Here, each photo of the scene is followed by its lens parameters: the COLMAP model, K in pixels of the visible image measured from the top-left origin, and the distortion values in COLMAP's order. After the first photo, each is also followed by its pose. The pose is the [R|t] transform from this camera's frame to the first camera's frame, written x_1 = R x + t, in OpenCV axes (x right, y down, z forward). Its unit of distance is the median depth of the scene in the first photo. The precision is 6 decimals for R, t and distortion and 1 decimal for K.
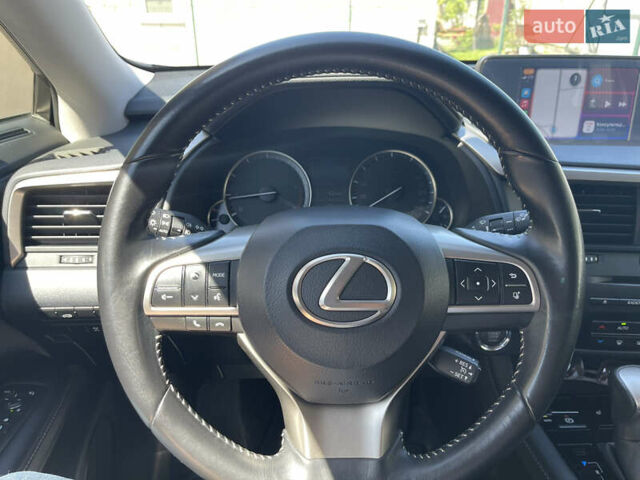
lens RADIAL K [[483.9, 0, 318.5], [0, 483.9, 236.1], [0, 0, 1]] dist [0.070465, -0.101058]
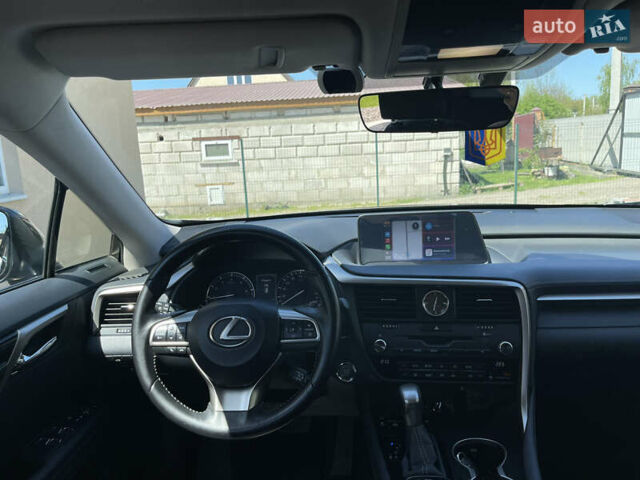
lens RADIAL K [[466.7, 0, 320.0], [0, 466.7, 240.0], [0, 0, 1]] dist [-0.003716, -0.001219]
pose [[0.995896, -0.034214, -0.083786, 0.455047], [0.013961, 0.972785, -0.231290, 0.138165], [0.089419, 0.229171, 0.969270, -0.827940]]
